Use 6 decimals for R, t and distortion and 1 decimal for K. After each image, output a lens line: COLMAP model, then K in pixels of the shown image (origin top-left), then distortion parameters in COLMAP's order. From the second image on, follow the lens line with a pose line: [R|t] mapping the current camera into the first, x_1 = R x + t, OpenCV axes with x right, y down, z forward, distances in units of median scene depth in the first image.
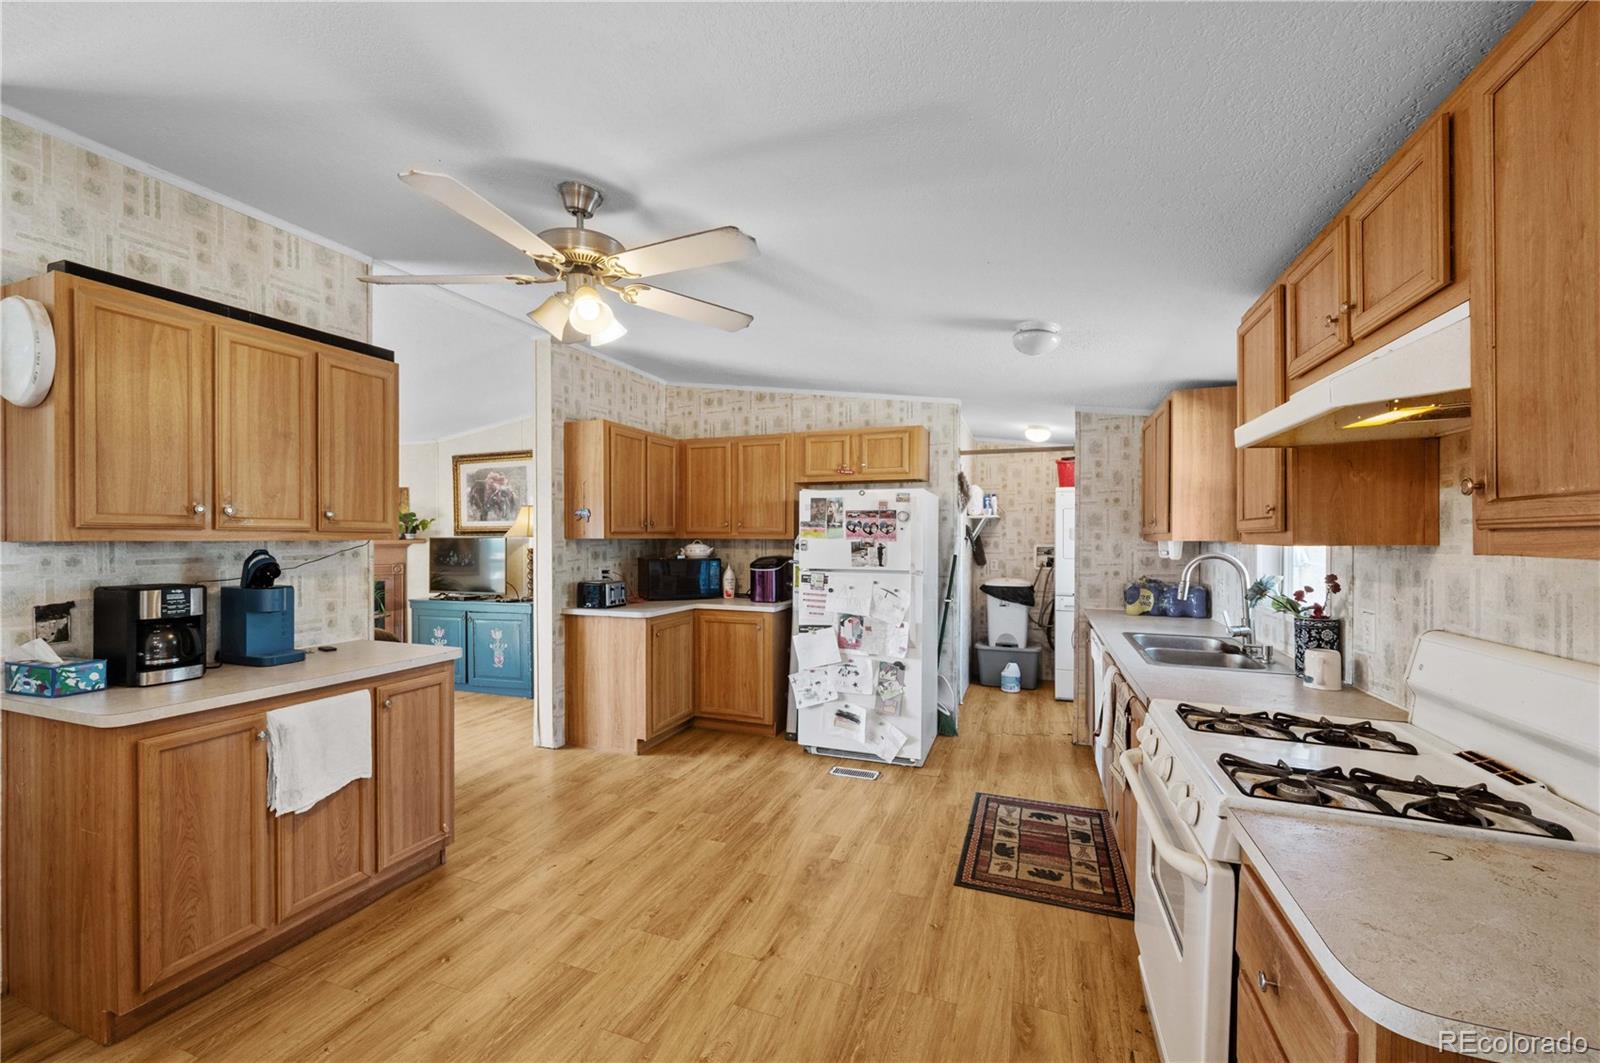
lens RADIAL K [[636.1, 0, 780.4], [0, 636.1, 538.1], [0, 0, 1]] dist [-0.001808, 0.000186]
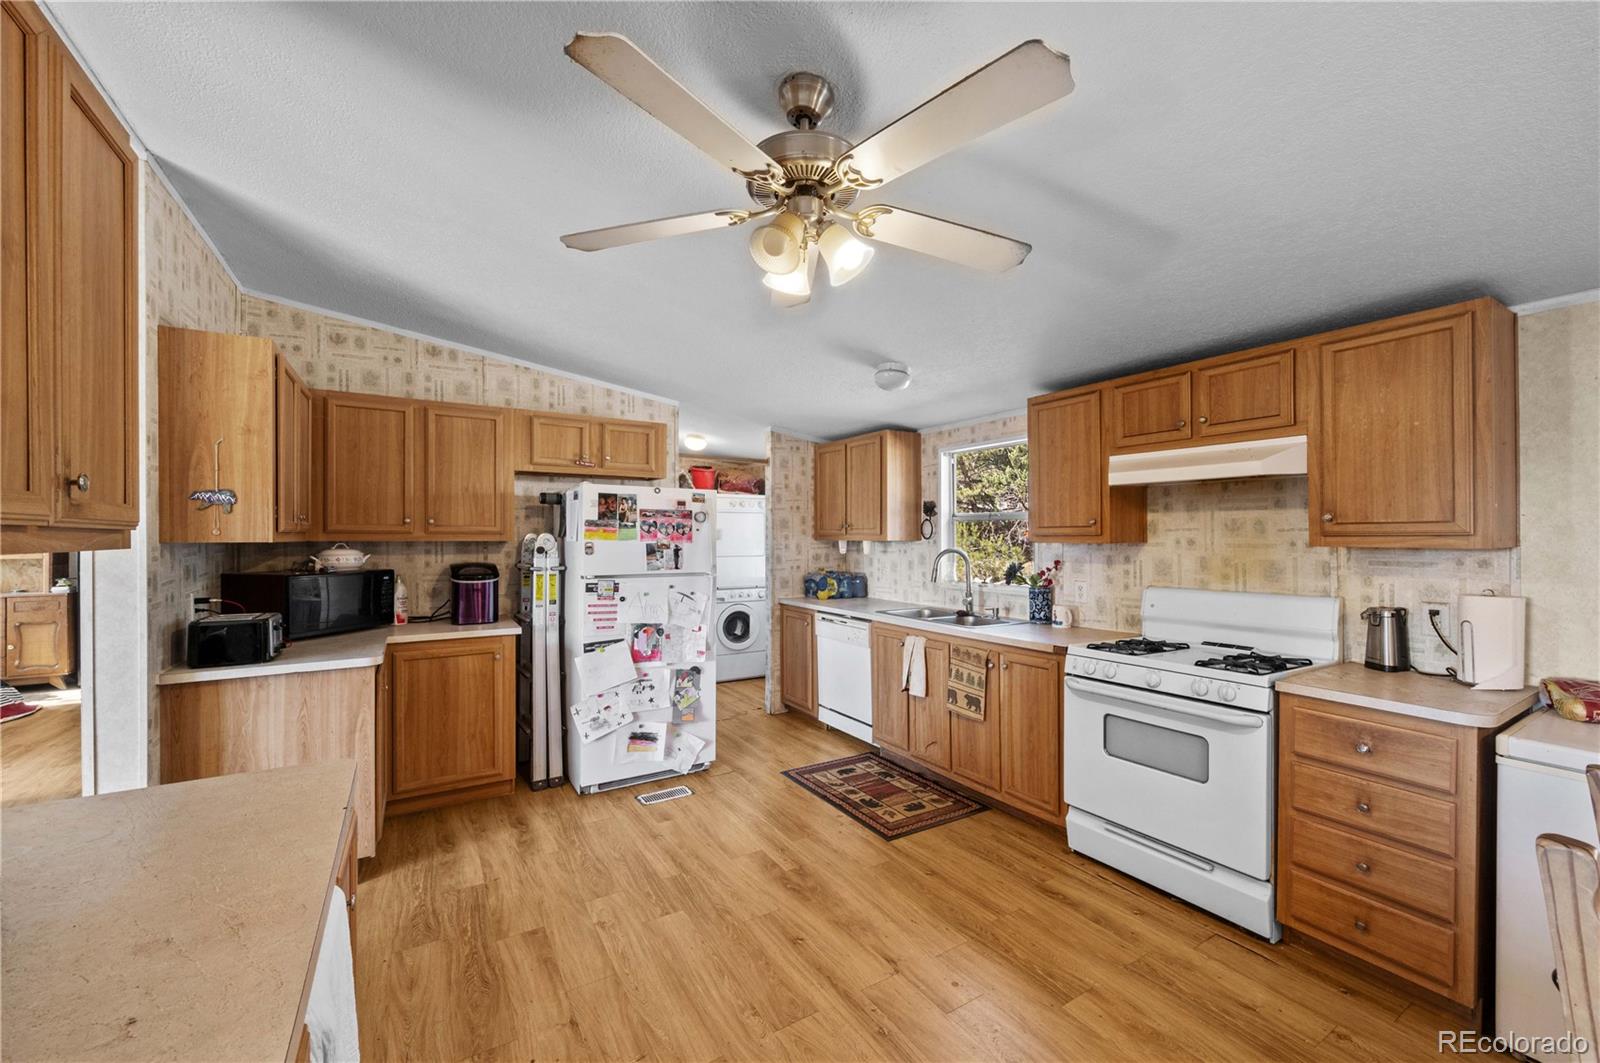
lens RADIAL K [[636.1, 0, 786.9], [0, 636.1, 533.5], [0, 0, 1]] dist [-0.001808, 0.000186]
pose [[0.607486, 0.002992, 0.794324, -0.497495], [0.002538, 0.999980, -0.005708, -0.003044], [-0.794326, 0.005484, 0.607467, 0.293553]]
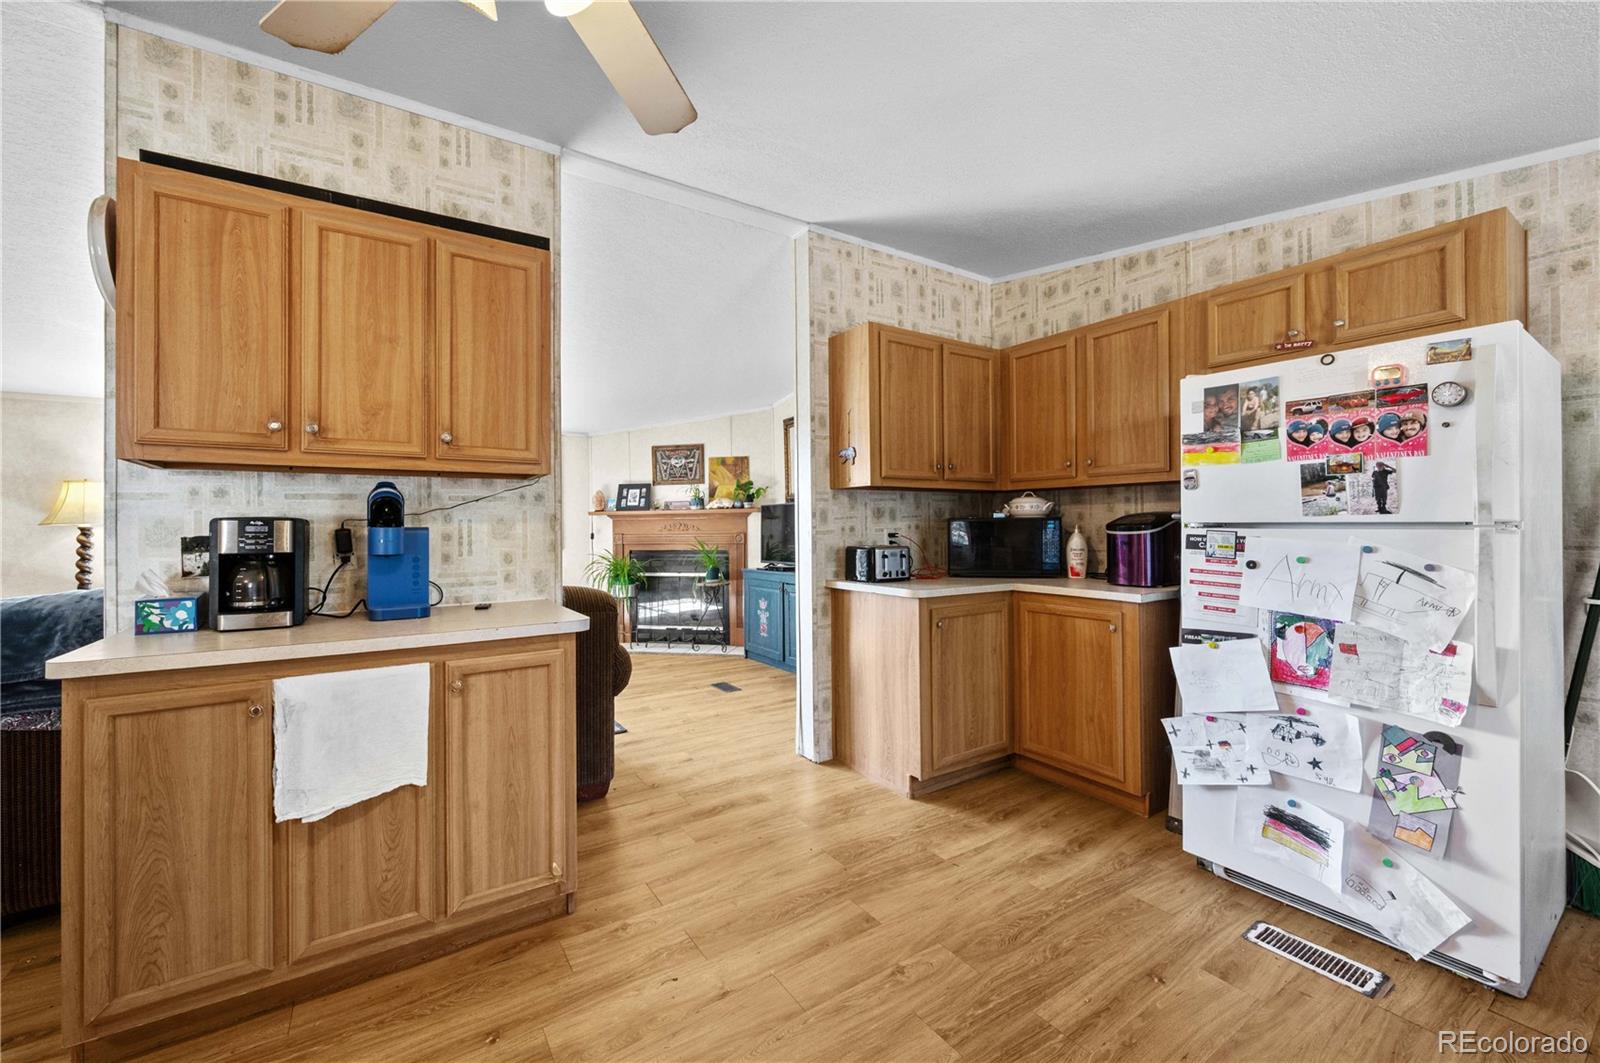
lens RADIAL K [[636.1, 0, 800.2], [0, 636.1, 520.1], [0, 0, 1]] dist [-0.001808, 0.000186]
pose [[0.822463, -0.010467, -0.568723, 0.074143], [0.006064, 0.999935, -0.009634, 0.050988], [0.568787, 0.004475, 0.822473, 0.393869]]
